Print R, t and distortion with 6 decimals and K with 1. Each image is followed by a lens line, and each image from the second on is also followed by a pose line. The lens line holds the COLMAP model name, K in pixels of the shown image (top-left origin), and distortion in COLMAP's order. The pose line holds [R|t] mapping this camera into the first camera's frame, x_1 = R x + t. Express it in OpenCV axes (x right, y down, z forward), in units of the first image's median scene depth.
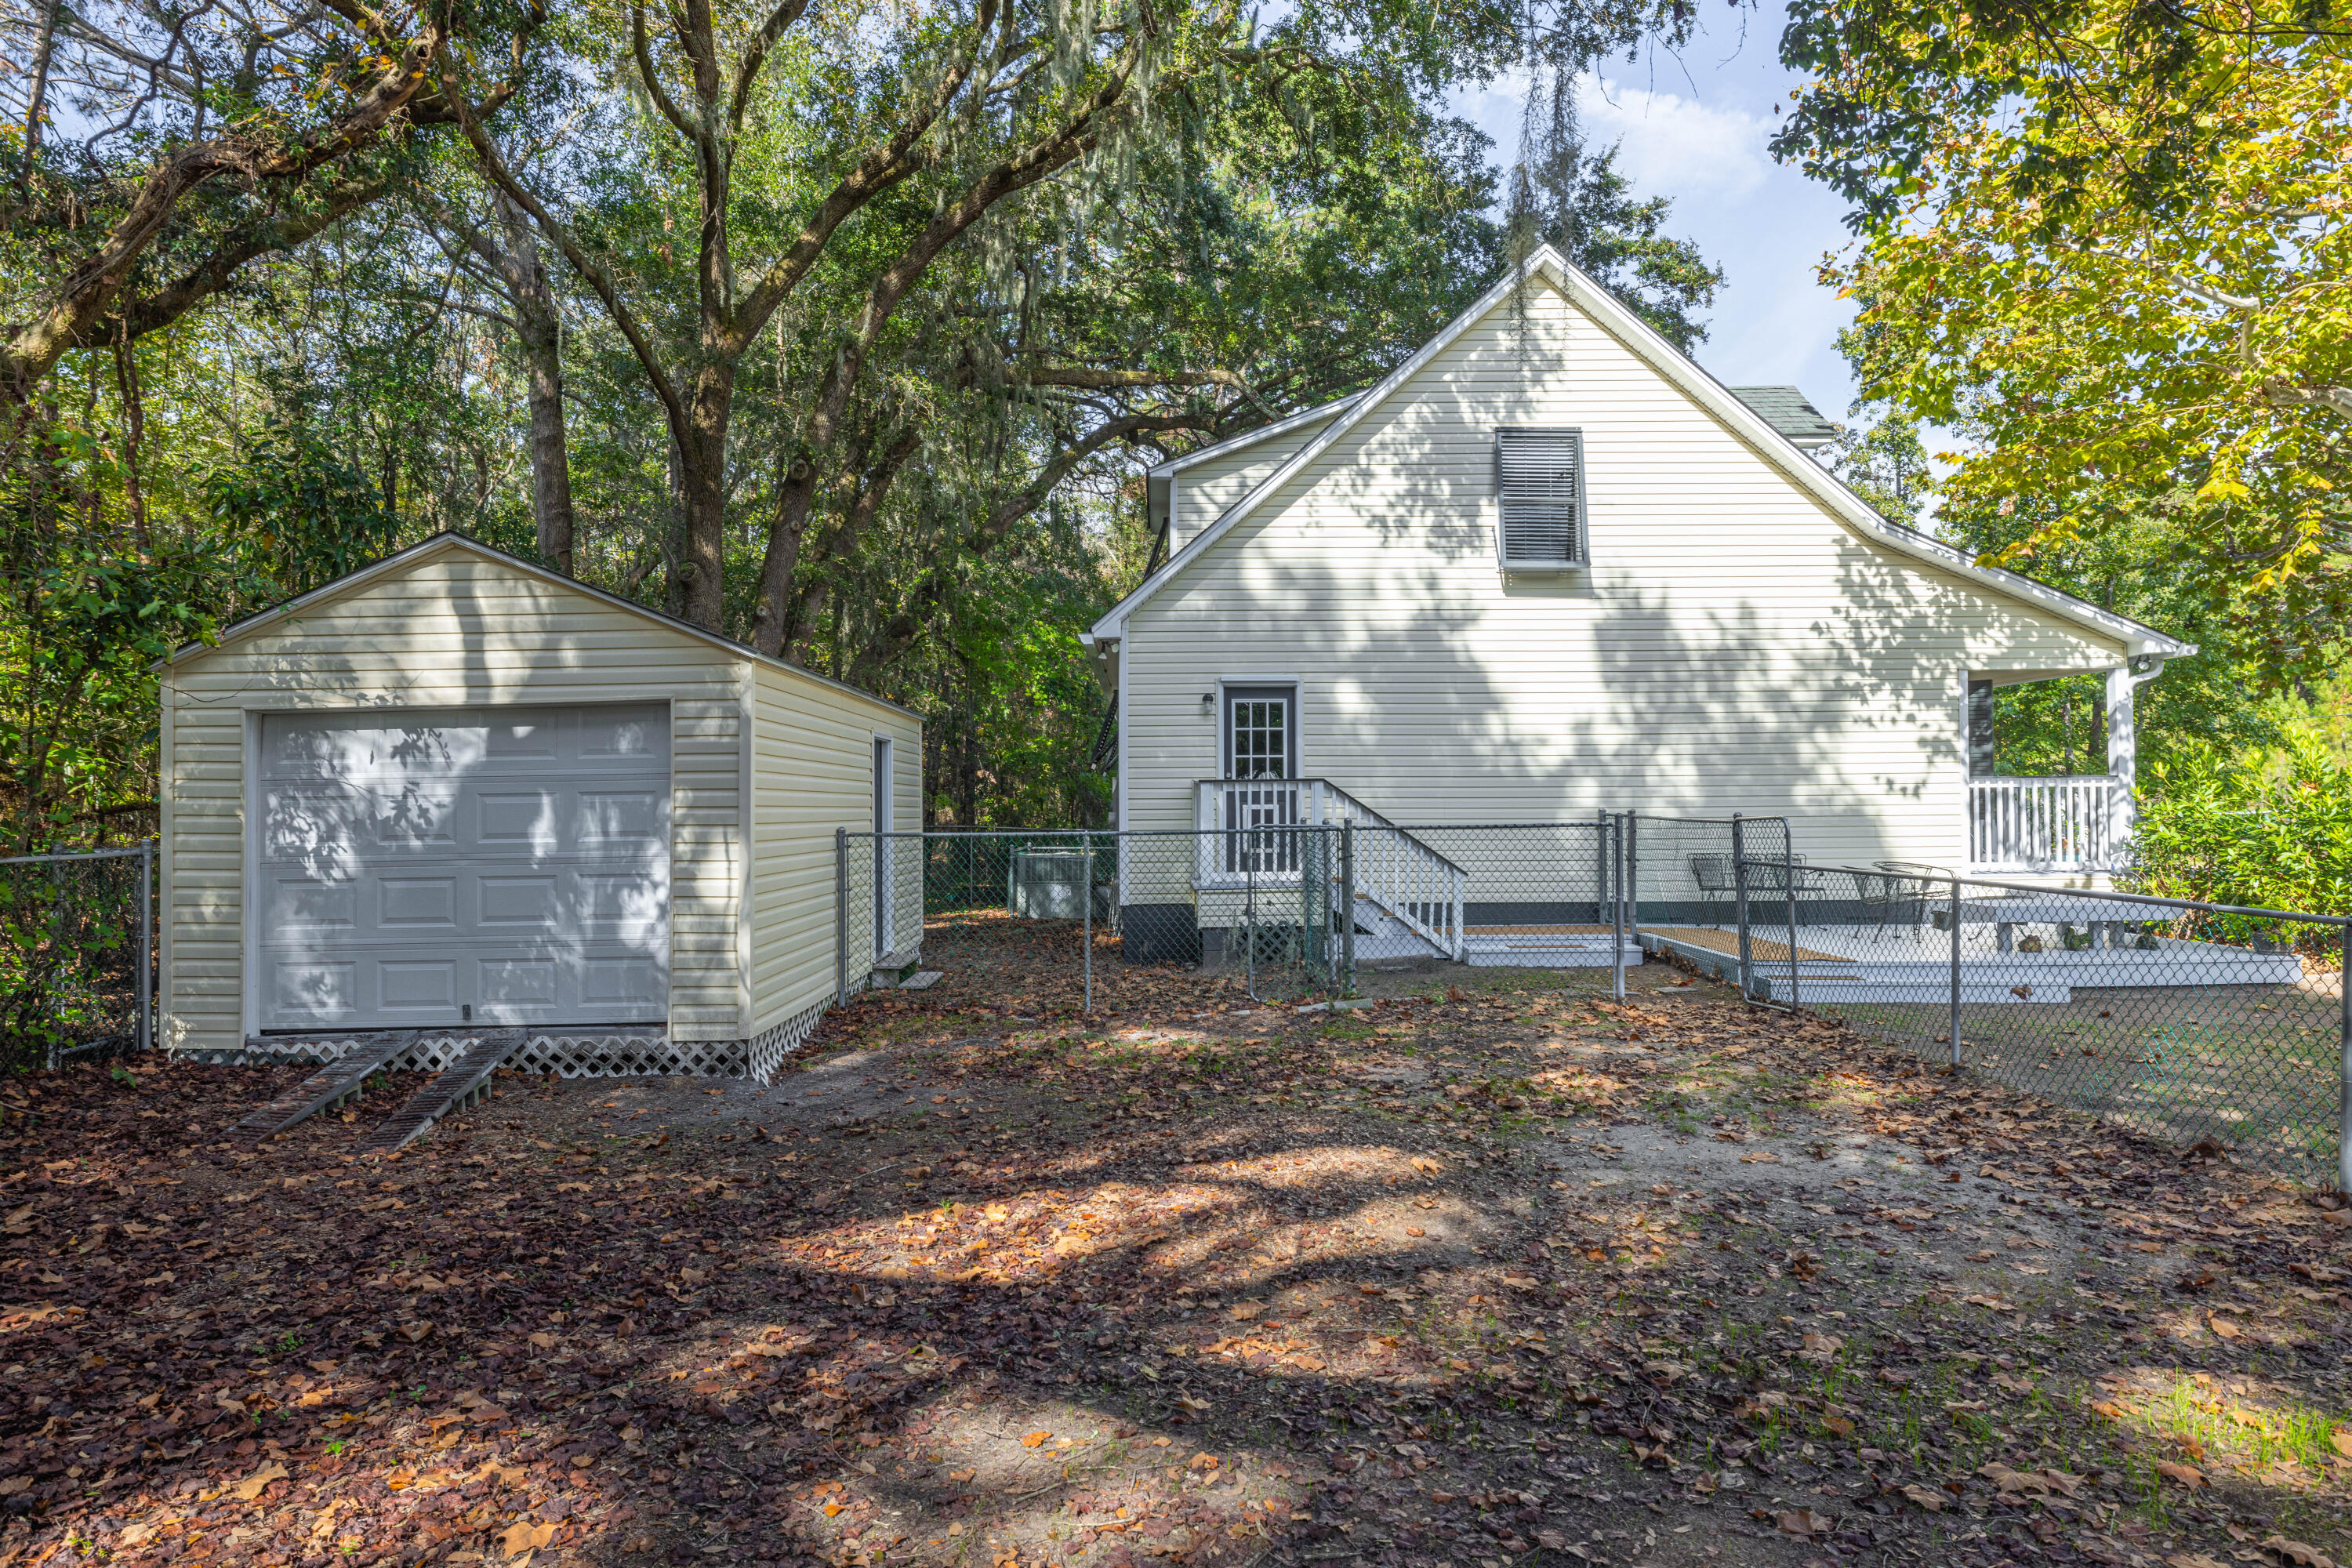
lens RADIAL K [[1368.6, 0, 1176.0], [0, 1368.6, 784.0], [0, 0, 1]] dist [0.004480, 0.001847]
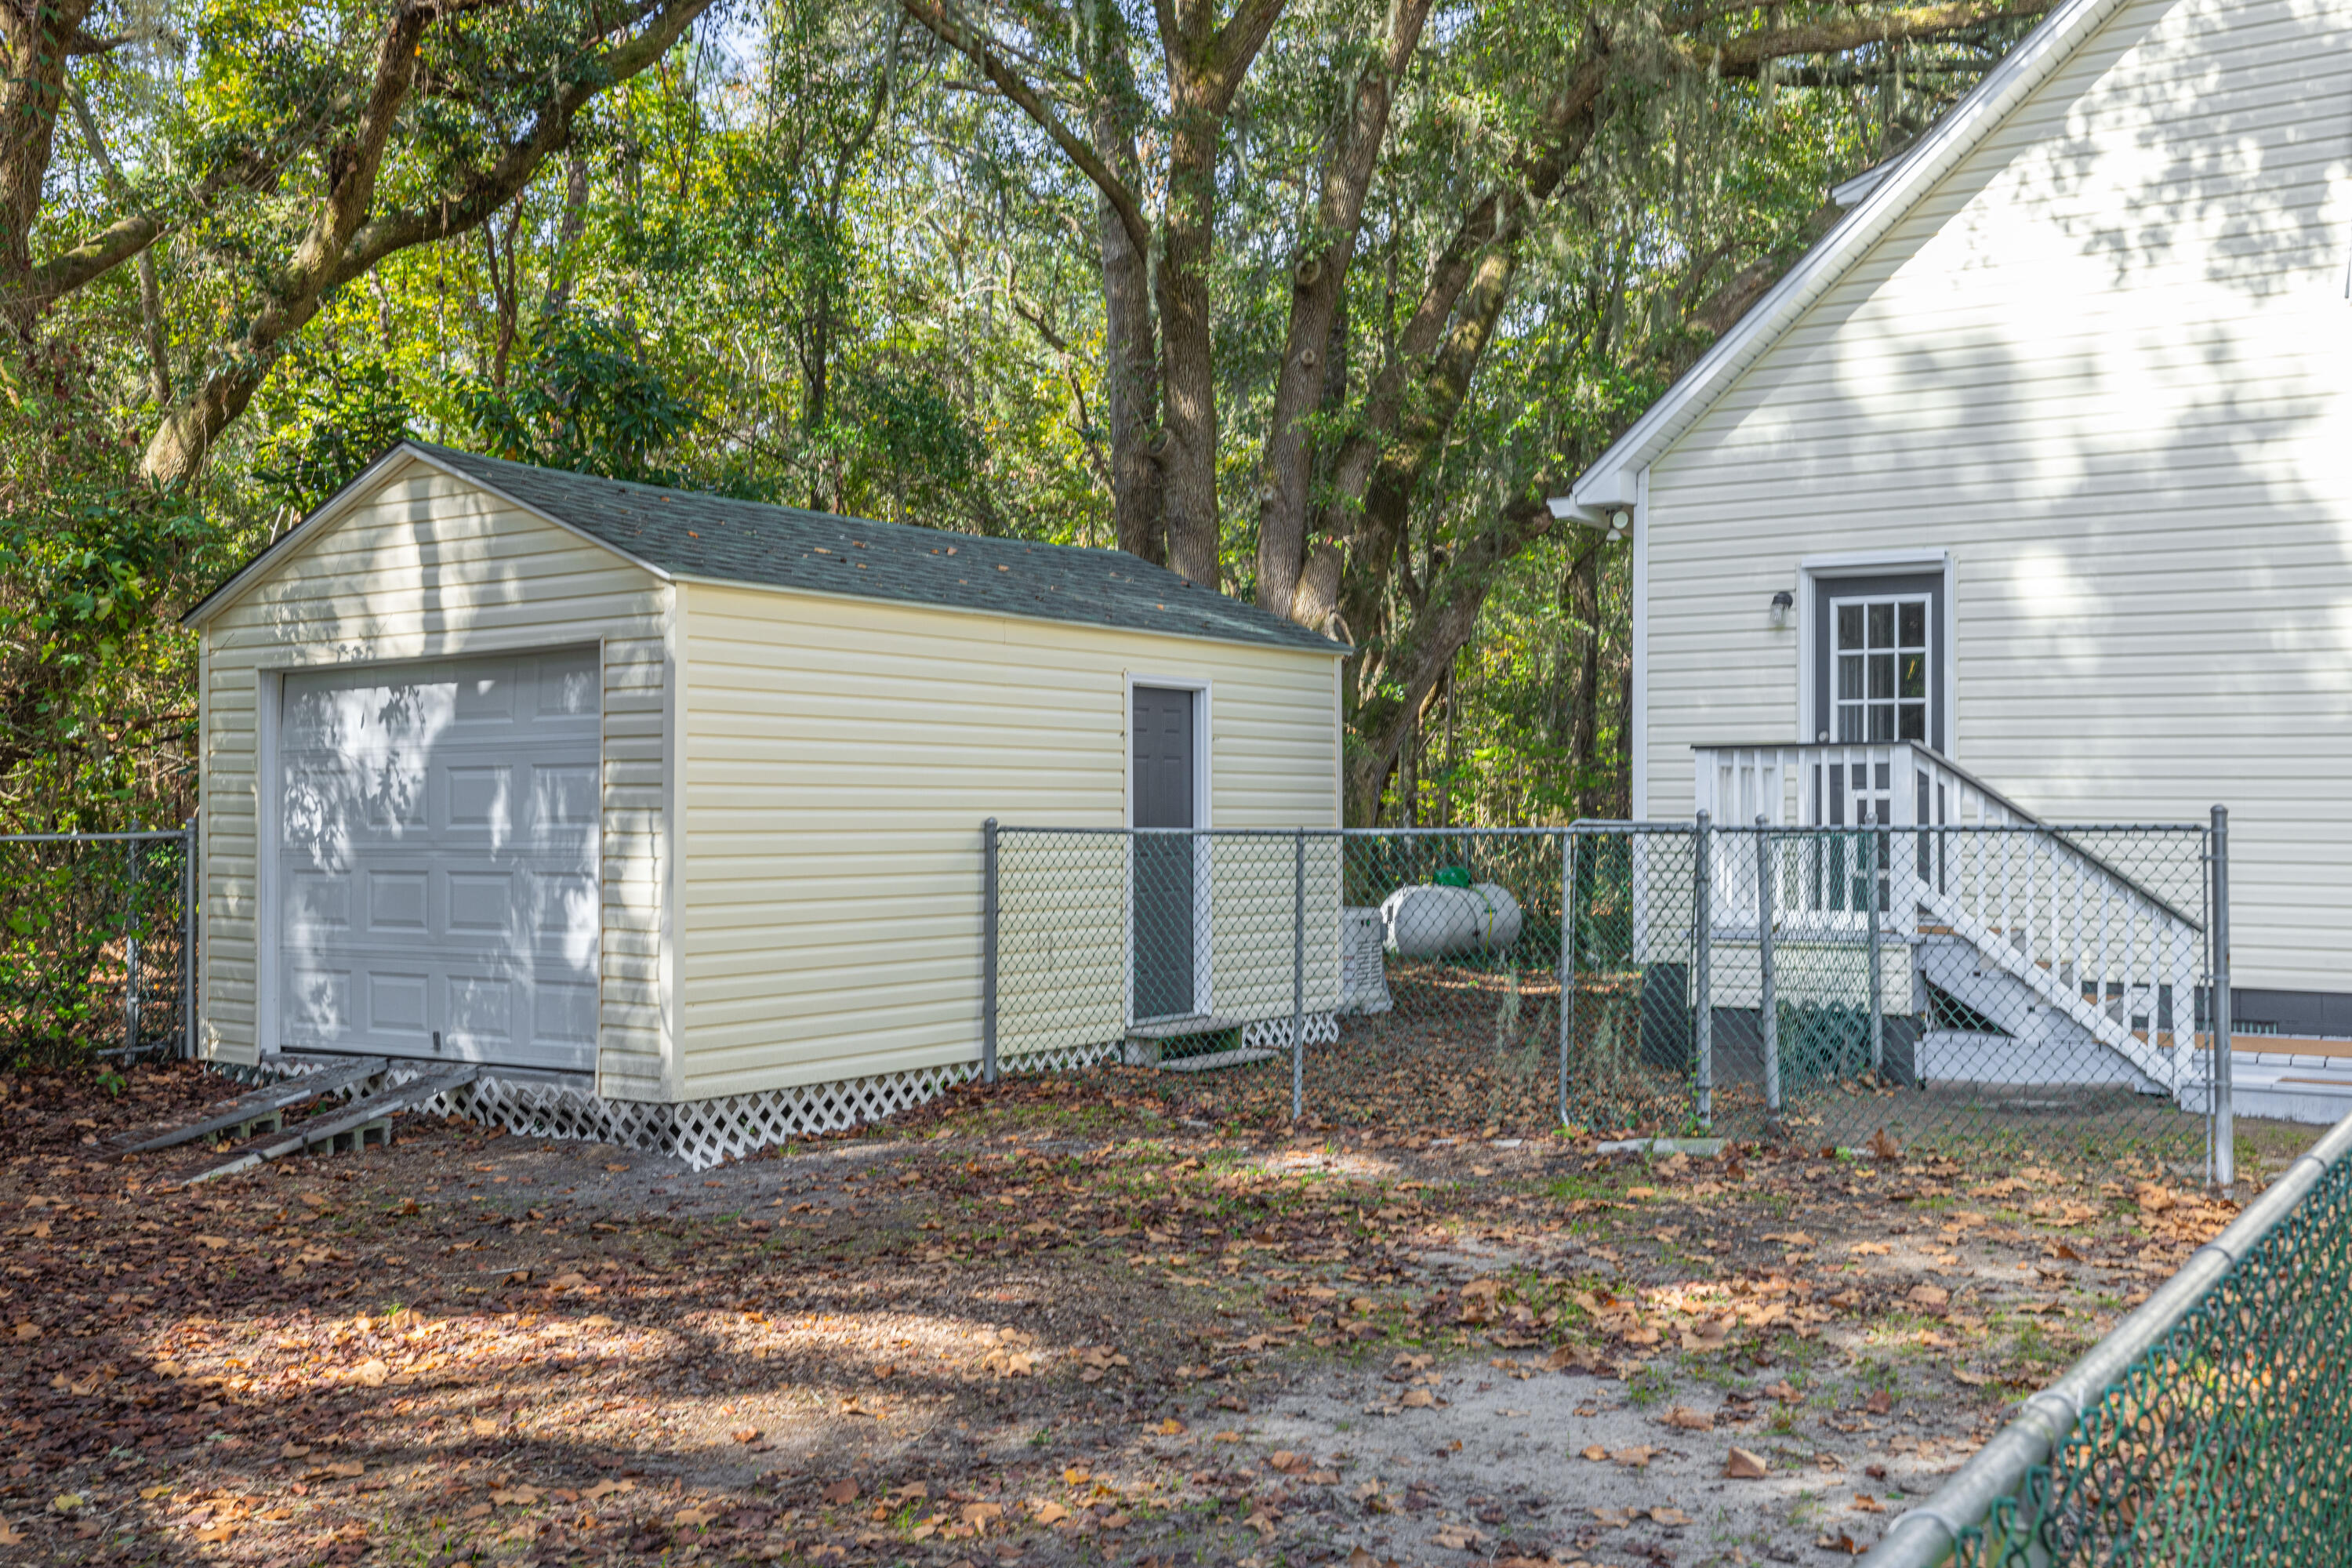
lens RADIAL K [[2298.8, 0, 1176.0], [0, 2298.8, 784.0], [0, 0, 1]] dist [-0.002362, 0.011458]
pose [[0.822850, 0.002643, -0.568253, 0.352260], [0.003377, 0.999949, 0.009541, 0.003419], [0.568249, -0.009770, 0.822799, 0.085896]]
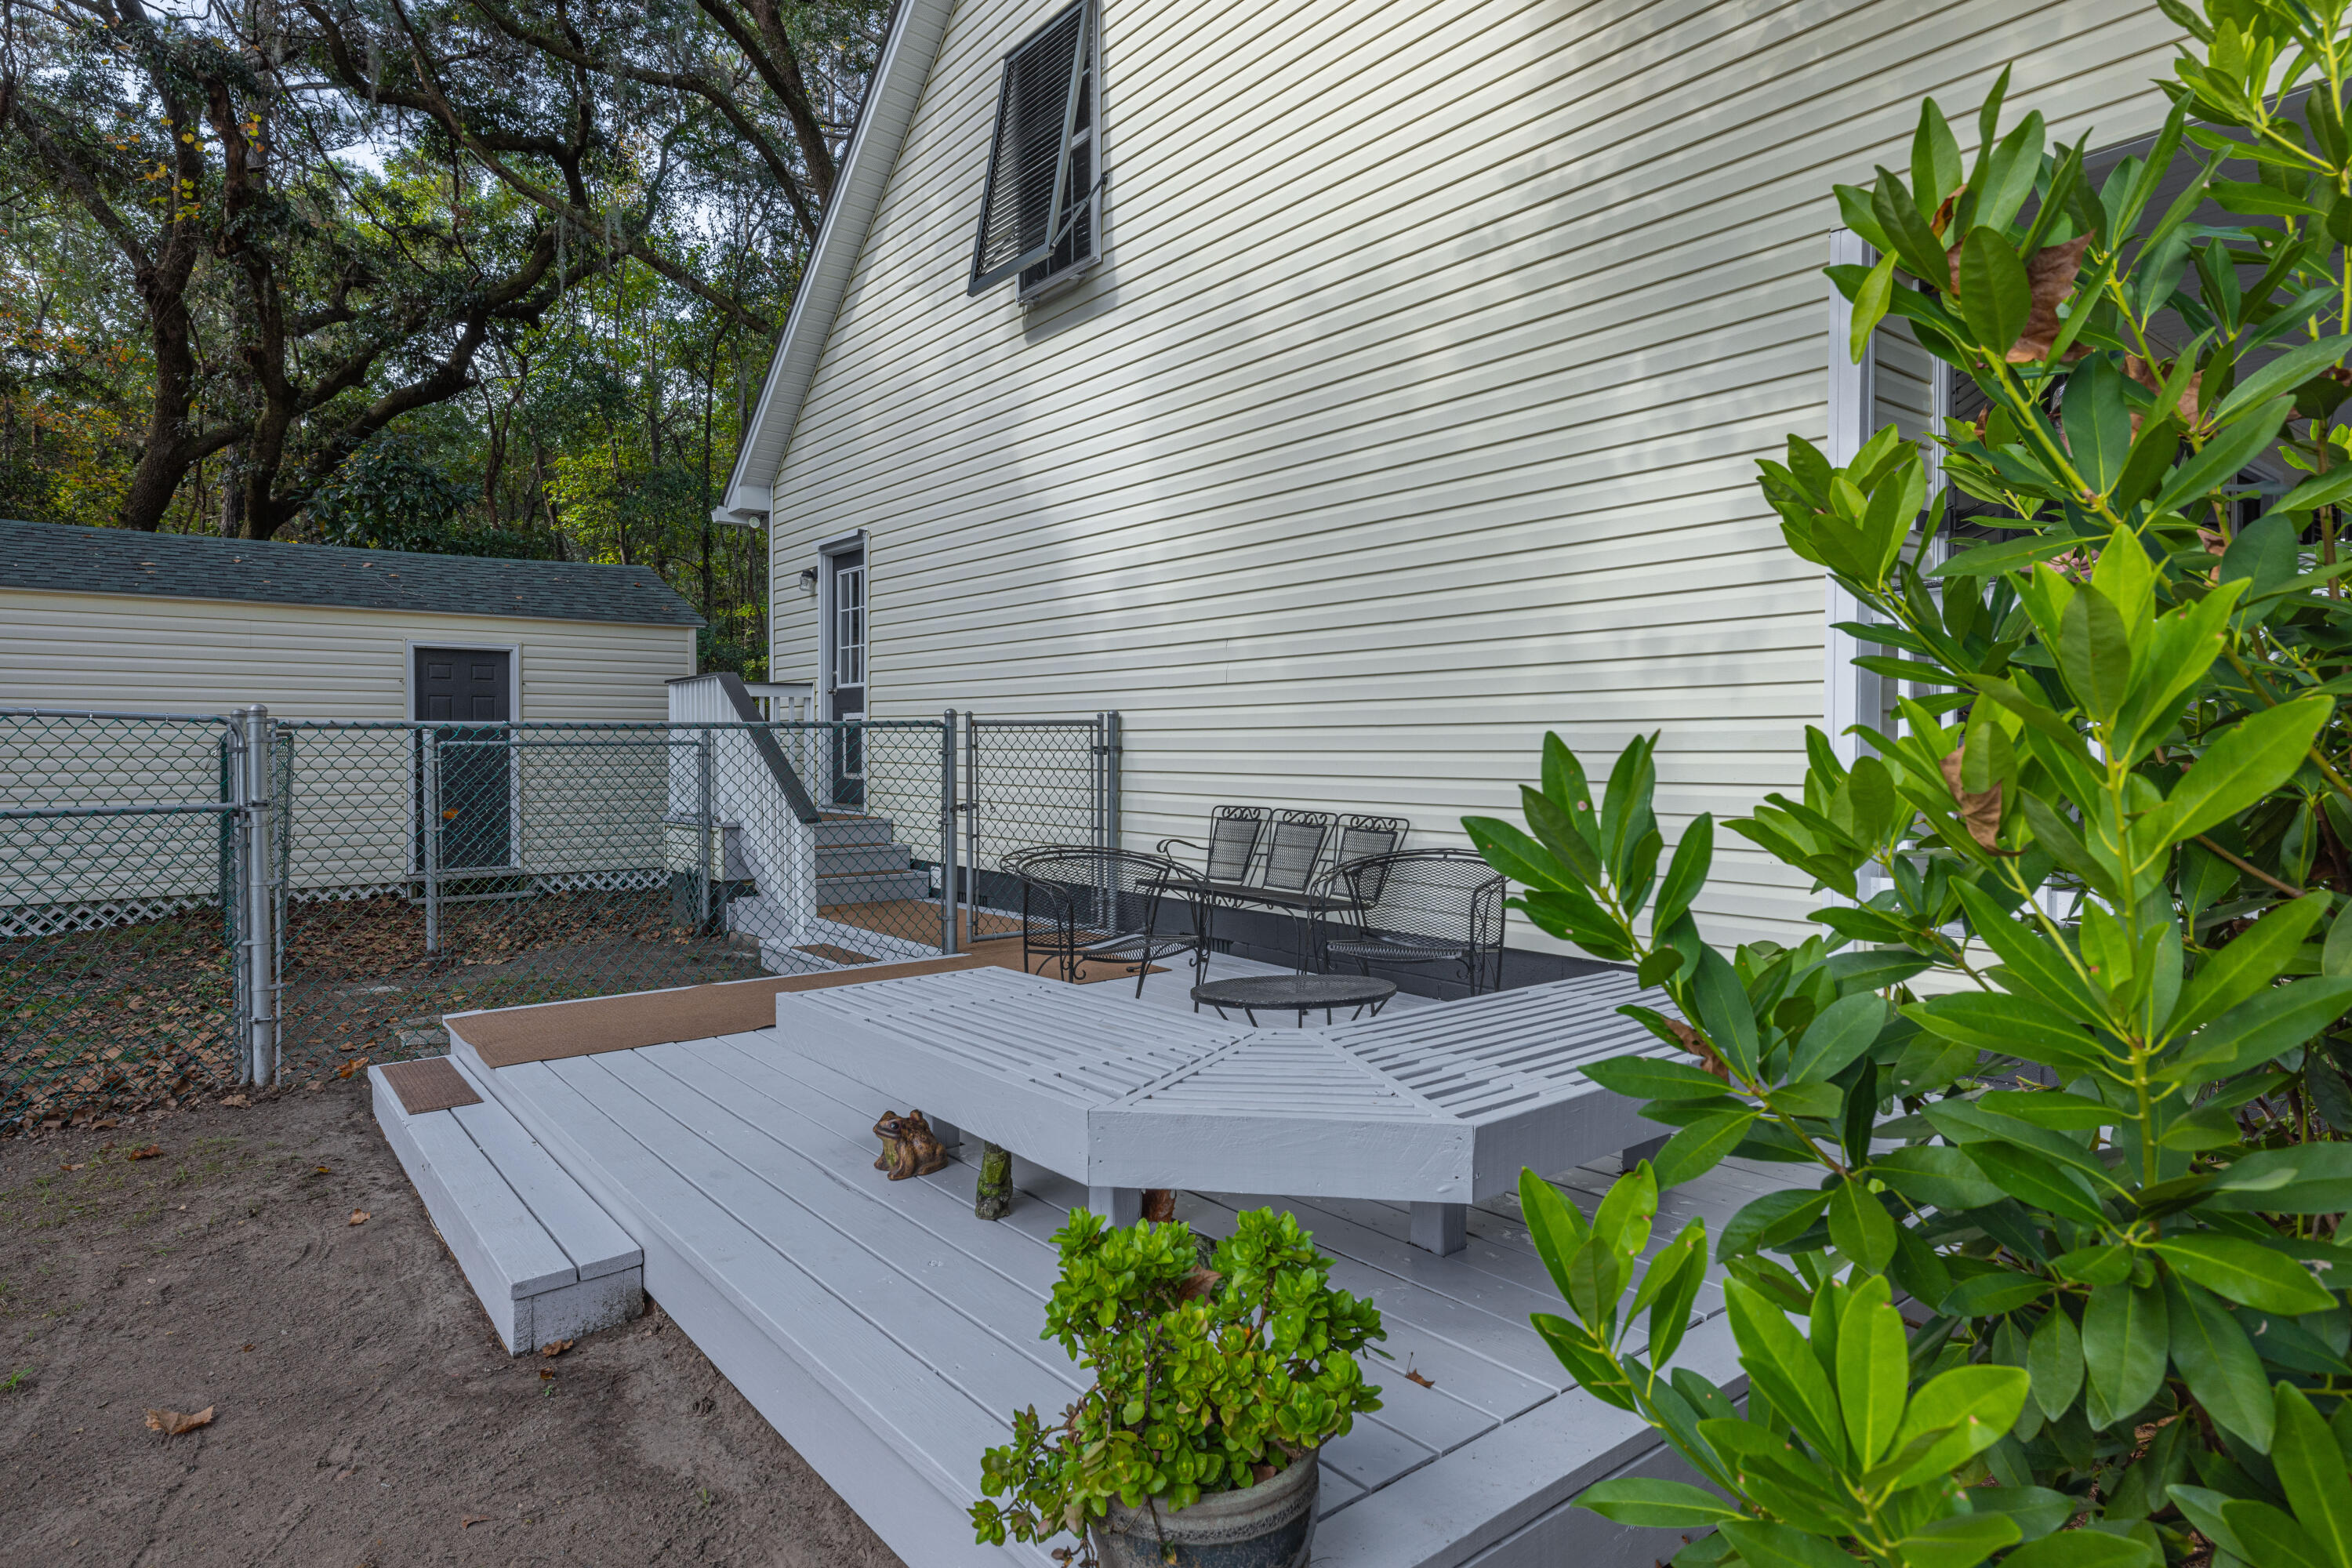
lens RADIAL K [[1295.5, 0, 1176.0], [0, 1295.5, 784.0], [0, 0, 1]] dist [-0.000481, 0.000461]
pose [[0.620458, 0.030815, -0.783634, 0.712389], [0.012716, 0.998701, 0.049339, 0.022019], [0.784137, -0.040577, 0.619260, 0.705749]]
